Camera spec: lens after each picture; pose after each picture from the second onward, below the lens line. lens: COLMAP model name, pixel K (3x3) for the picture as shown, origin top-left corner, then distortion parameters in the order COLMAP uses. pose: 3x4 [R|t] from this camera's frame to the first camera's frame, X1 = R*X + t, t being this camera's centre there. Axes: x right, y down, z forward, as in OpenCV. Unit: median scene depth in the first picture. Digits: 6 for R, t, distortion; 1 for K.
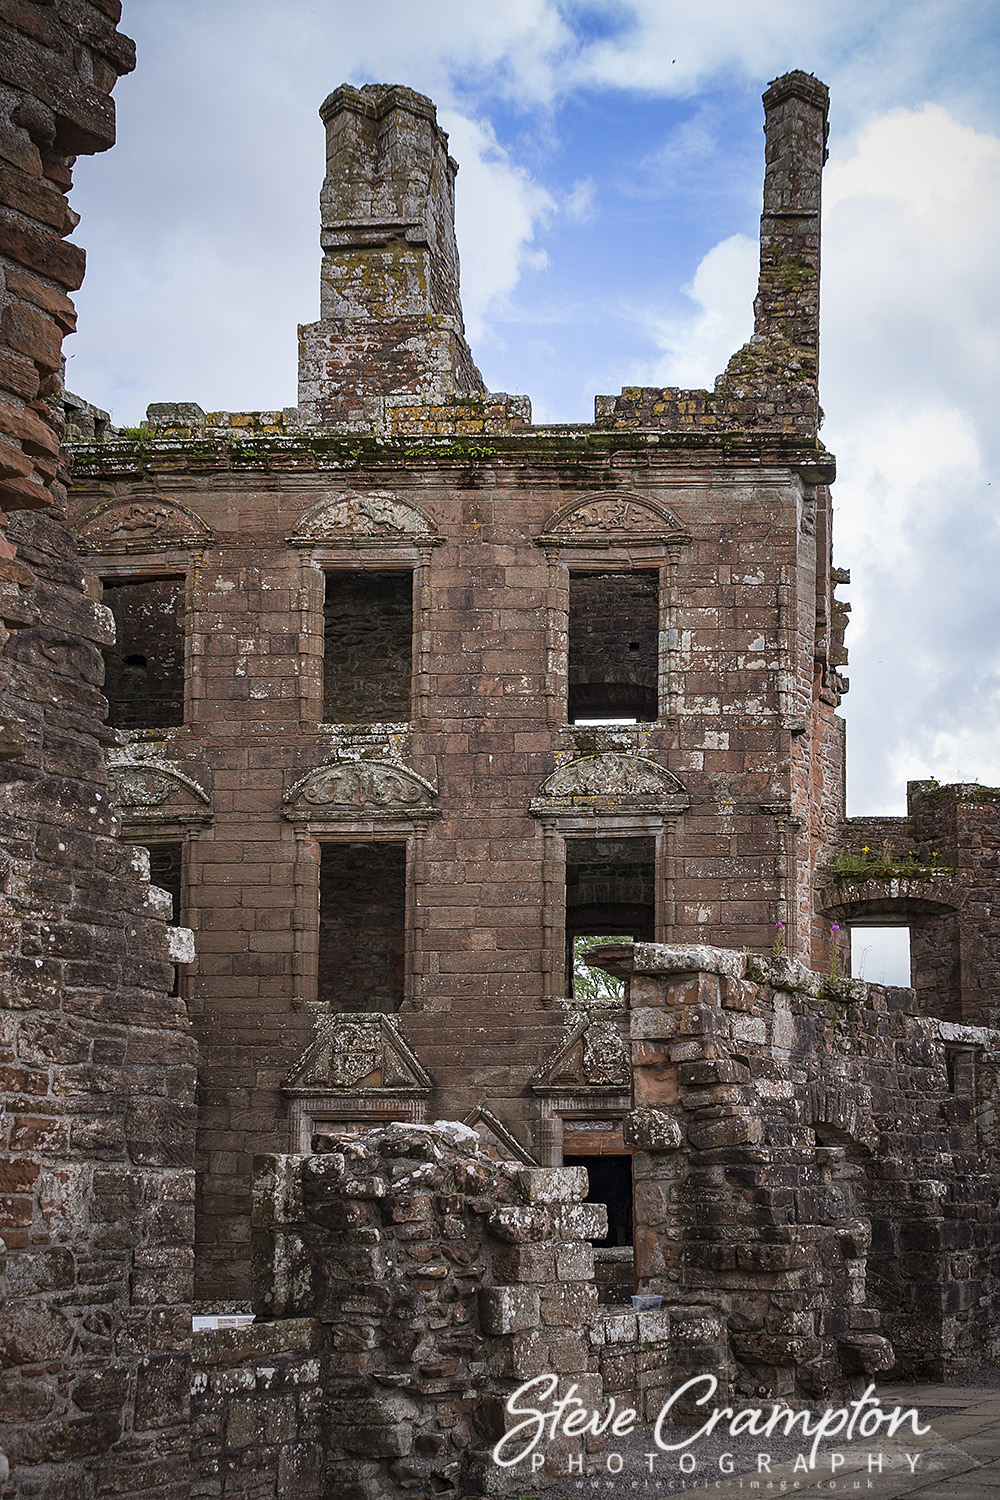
lens RADIAL K [[1869.2, 0, 791.3], [0, 1869.2, 981.0], [0, 0, 1]] dist [0.019184, -0.017000]
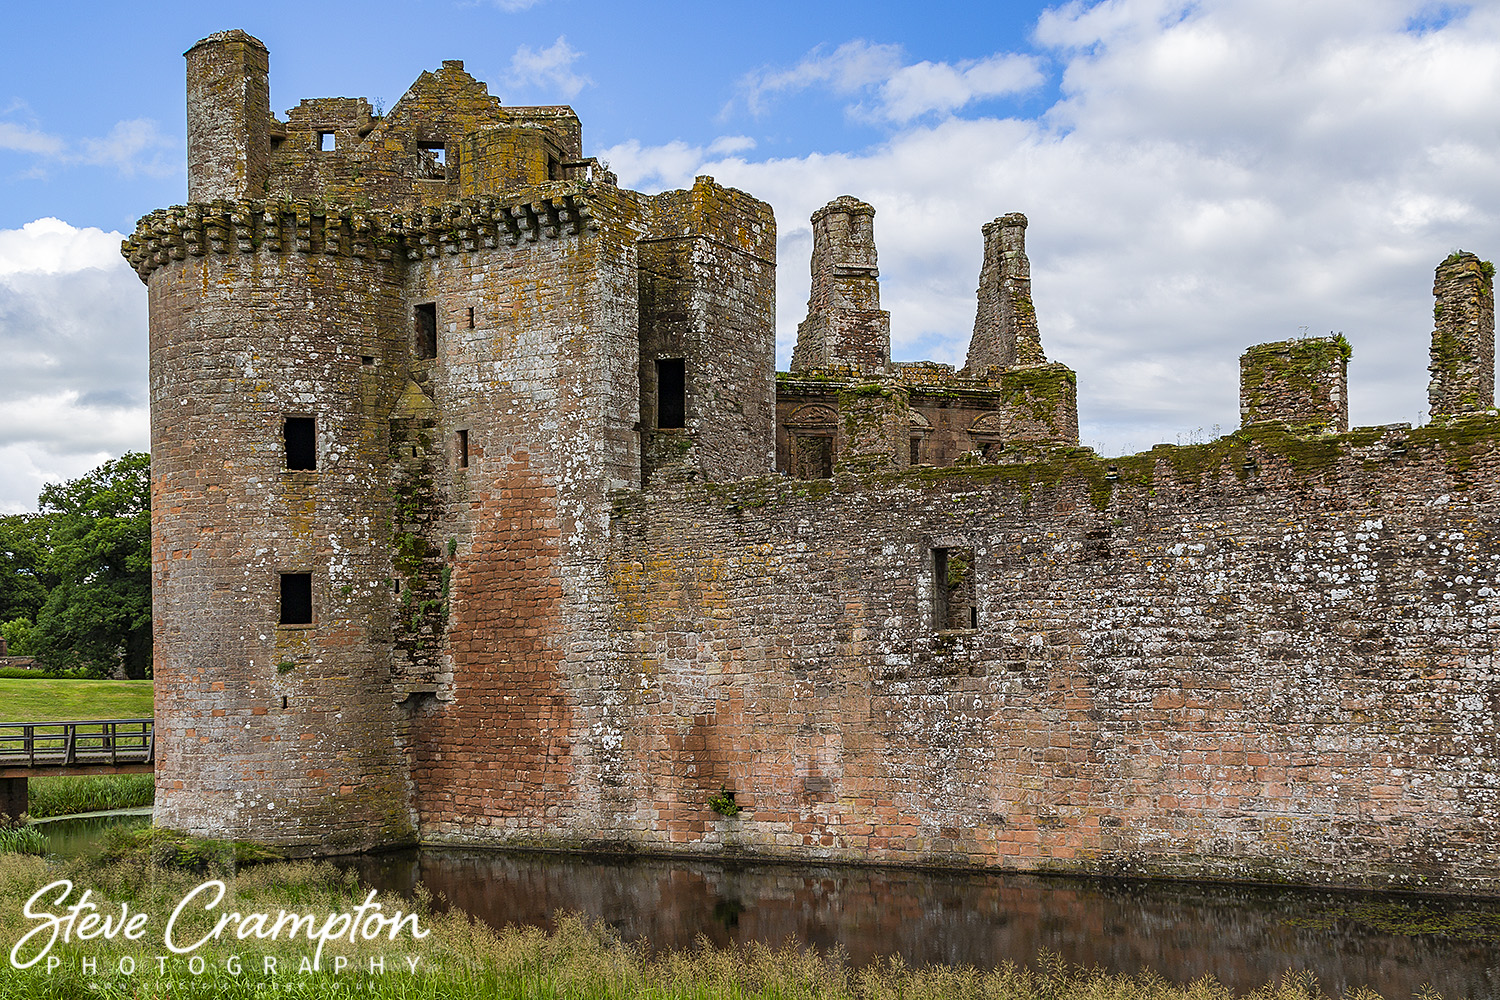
lens RADIAL K [[1678.8, 0, 890.8], [0, 1678.8, 561.1], [0, 0, 1]] dist [0.058036, 0.005858]
pose [[0.904977, 0.010910, 0.425322, -1.158742], [-0.032826, 0.998482, 0.044234, -0.158708], [-0.424193, -0.053992, 0.903961, -0.953497]]
